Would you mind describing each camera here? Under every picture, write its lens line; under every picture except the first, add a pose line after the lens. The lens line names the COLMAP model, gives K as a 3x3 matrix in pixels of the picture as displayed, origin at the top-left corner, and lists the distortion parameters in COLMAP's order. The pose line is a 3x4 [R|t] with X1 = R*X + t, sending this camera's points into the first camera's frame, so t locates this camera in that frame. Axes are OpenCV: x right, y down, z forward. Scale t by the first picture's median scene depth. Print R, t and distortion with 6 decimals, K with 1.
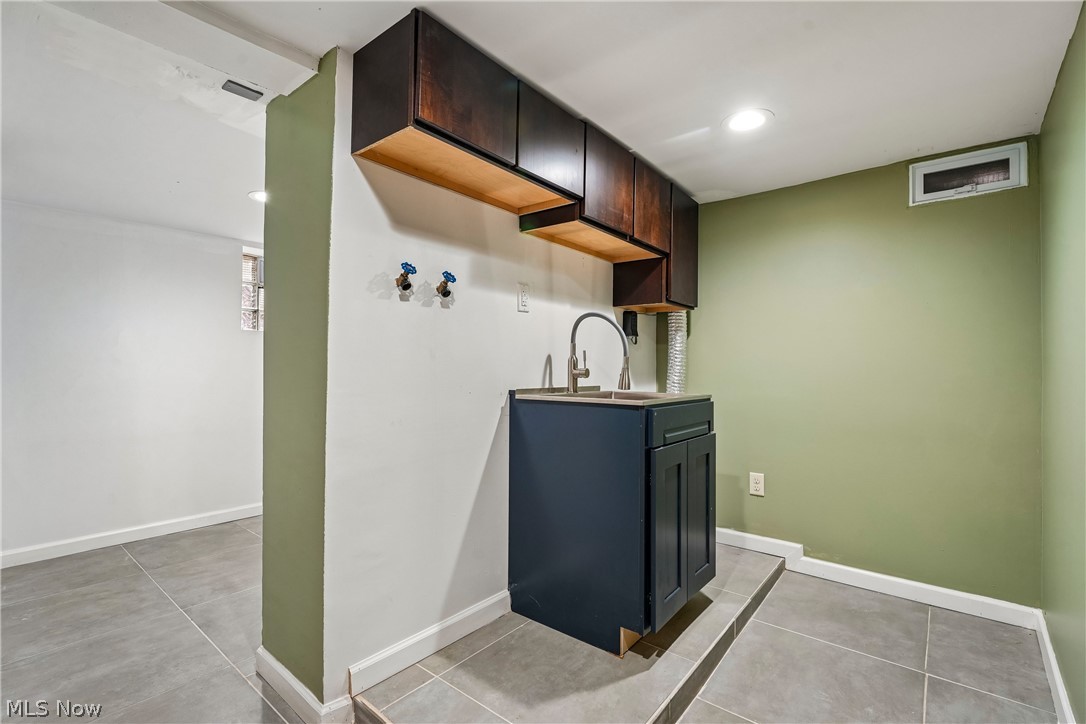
lens RADIAL K [[487.8, 0, 538.9], [0, 487.8, 361.6], [0, 0, 1]] dist [-0.014123, -0.000020]
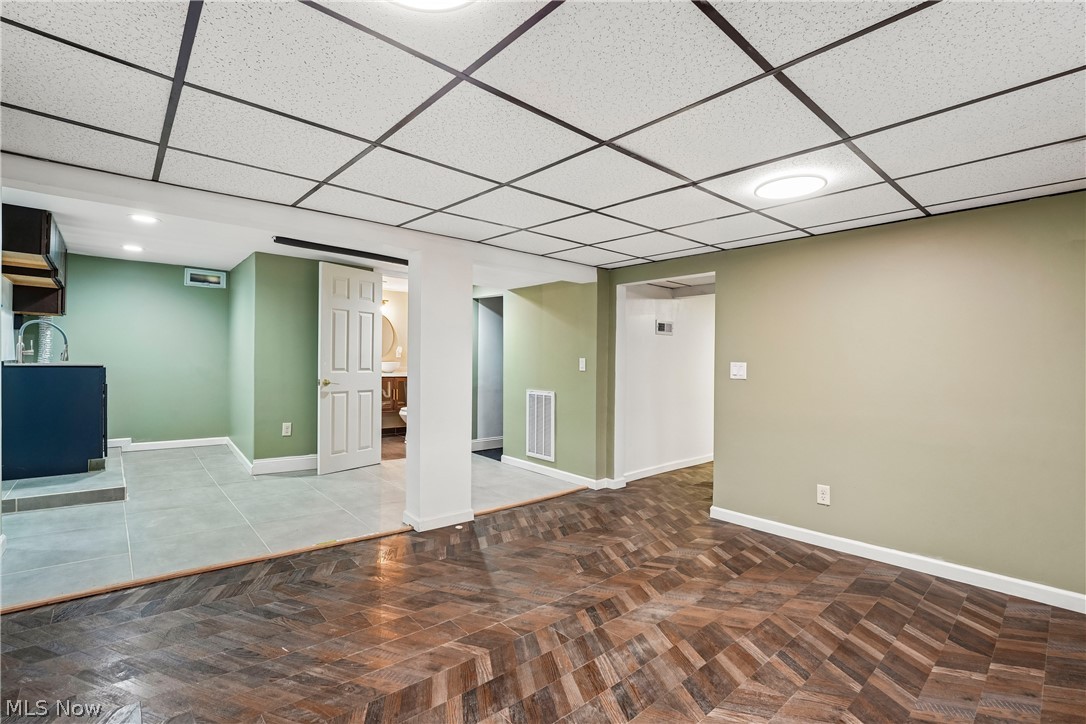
lens RADIAL K [[487.8, 0, 538.9], [0, 487.8, 361.6], [0, 0, 1]] dist [-0.014123, -0.000020]
pose [[0.155305, -0.004486, 0.987856, -1.399788], [-0.028230, 0.999561, 0.008977, -0.011347], [-0.987463, -0.029281, 0.155110, -1.179775]]
